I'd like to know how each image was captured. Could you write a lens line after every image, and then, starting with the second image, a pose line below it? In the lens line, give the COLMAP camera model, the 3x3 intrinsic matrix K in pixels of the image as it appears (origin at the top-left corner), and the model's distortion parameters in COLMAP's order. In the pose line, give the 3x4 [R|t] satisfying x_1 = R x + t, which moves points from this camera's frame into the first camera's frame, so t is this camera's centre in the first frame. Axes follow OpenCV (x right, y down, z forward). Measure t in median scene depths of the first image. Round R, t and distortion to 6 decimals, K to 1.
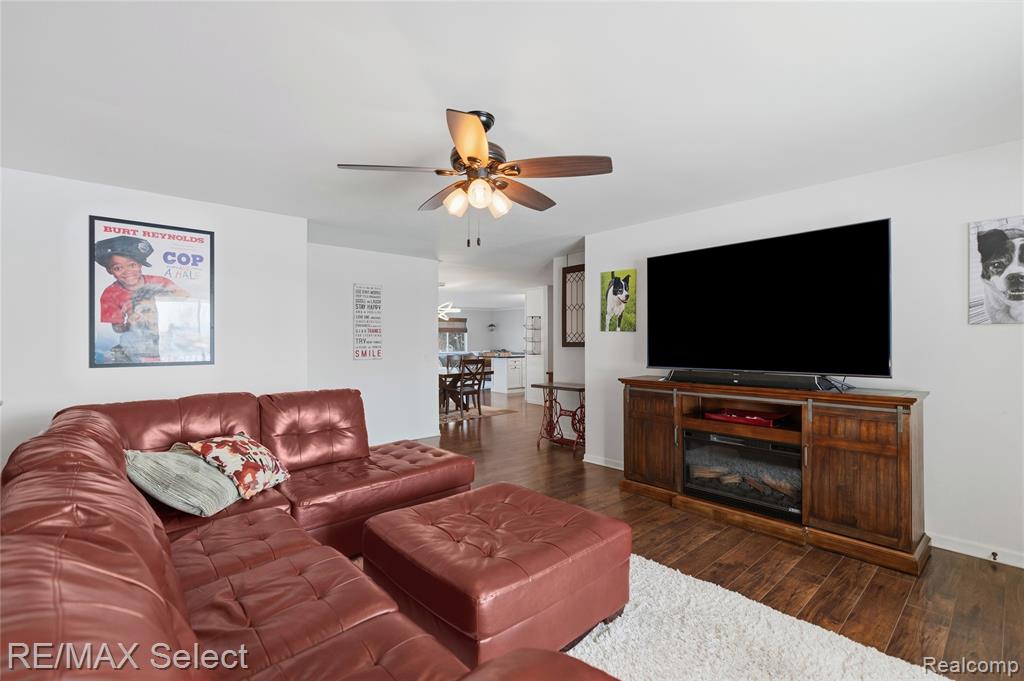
lens RADIAL K [[466.8, 0, 526.4], [0, 466.8, 338.8], [0, 0, 1]] dist [-0.008411, 0.002868]
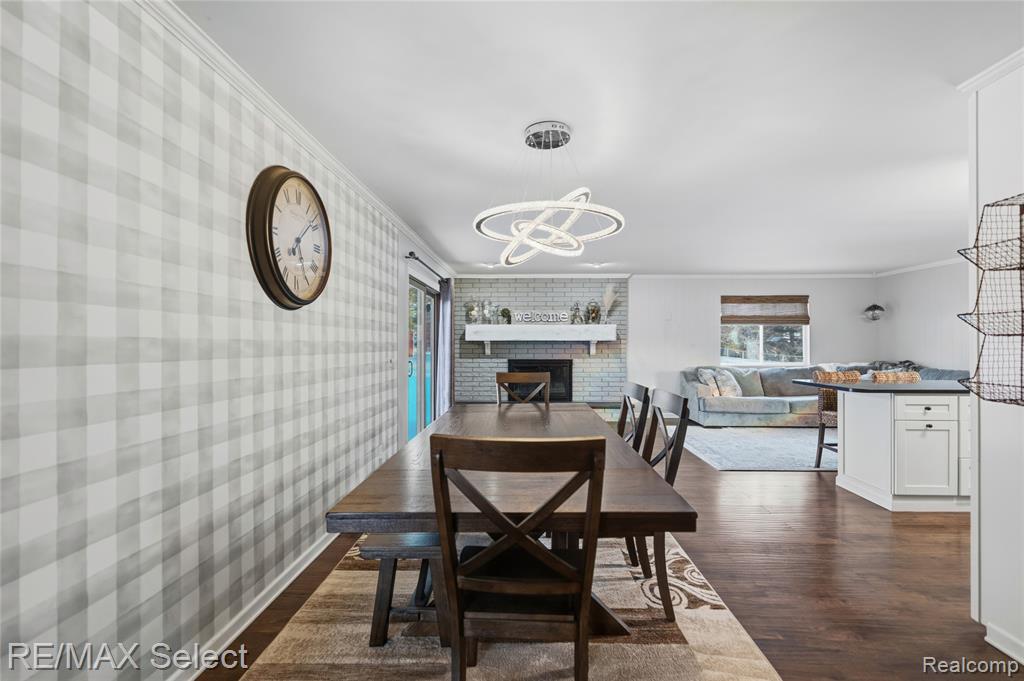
lens RADIAL K [[466.8, 0, 520.0], [0, 466.8, 338.5], [0, 0, 1]] dist [-0.008411, 0.002868]
pose [[0.709201, -0.006747, -0.704974, 0.004009], [0.000470, 0.999959, -0.009098, 0.022158], [0.705006, 0.006121, 0.709175, 1.763731]]
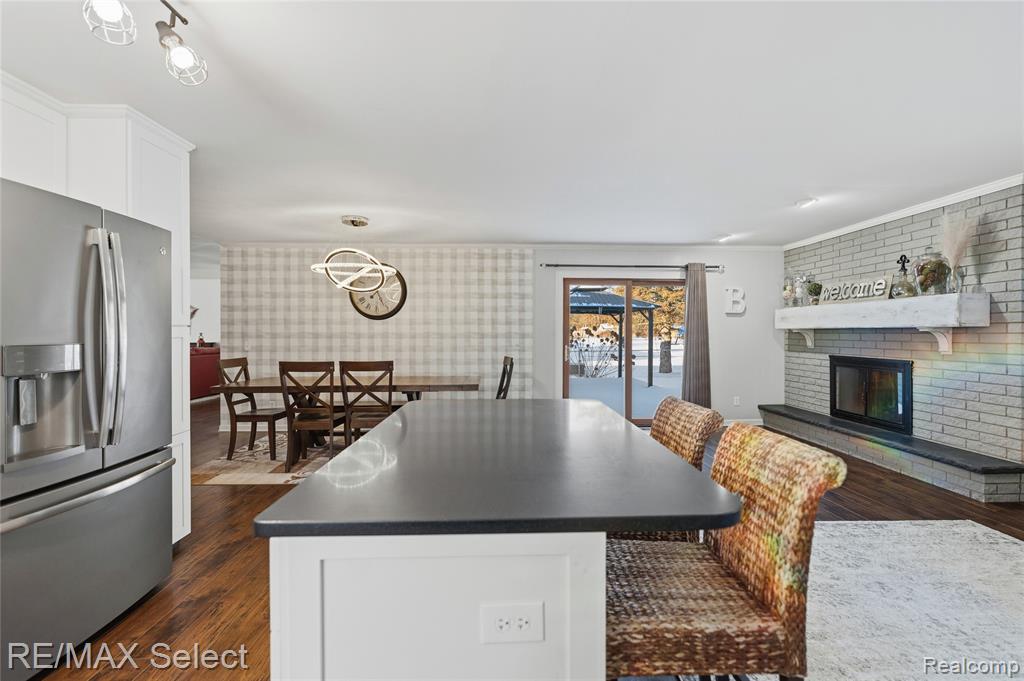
lens RADIAL K [[466.8, 0, 517.5], [0, 466.8, 331.4], [0, 0, 1]] dist [-0.008411, 0.002868]
pose [[-0.652625, -0.000471, -0.757681, 0.203712], [0.003983, 0.999984, -0.004053, 0.023706], [0.757671, -0.005663, -0.652612, 3.289534]]
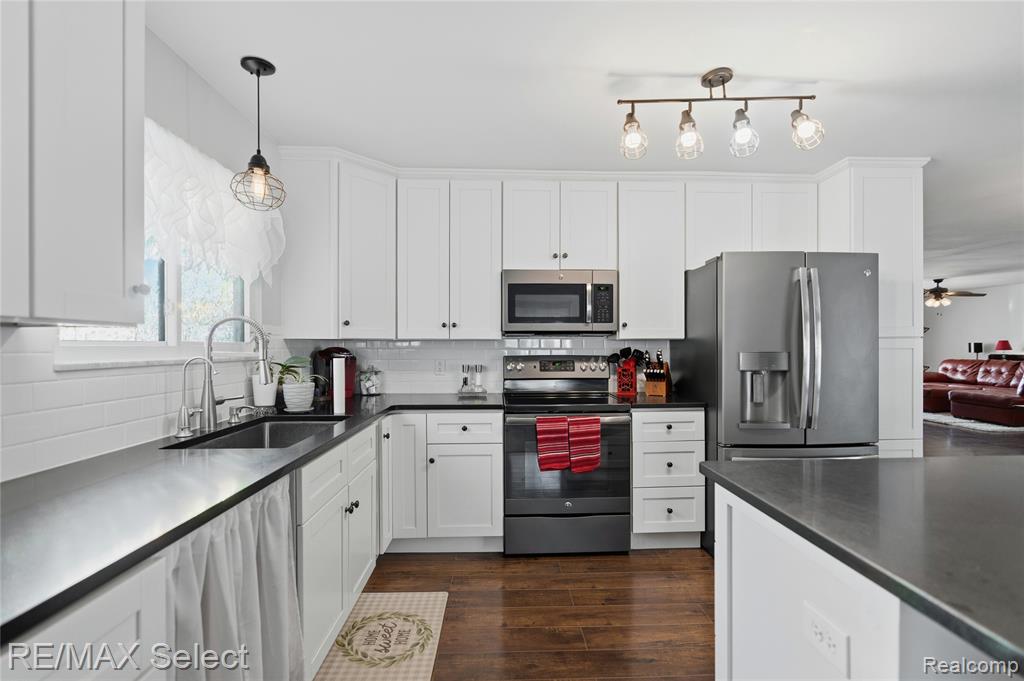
lens RADIAL K [[466.8, 0, 520.6], [0, 466.8, 346.9], [0, 0, 1]] dist [-0.008411, 0.002868]
pose [[-0.758815, 0.004540, 0.651291, -0.000419], [0.003343, 0.999990, -0.003077, 0.025635], [-0.651298, -0.000158, -0.758822, 3.403415]]
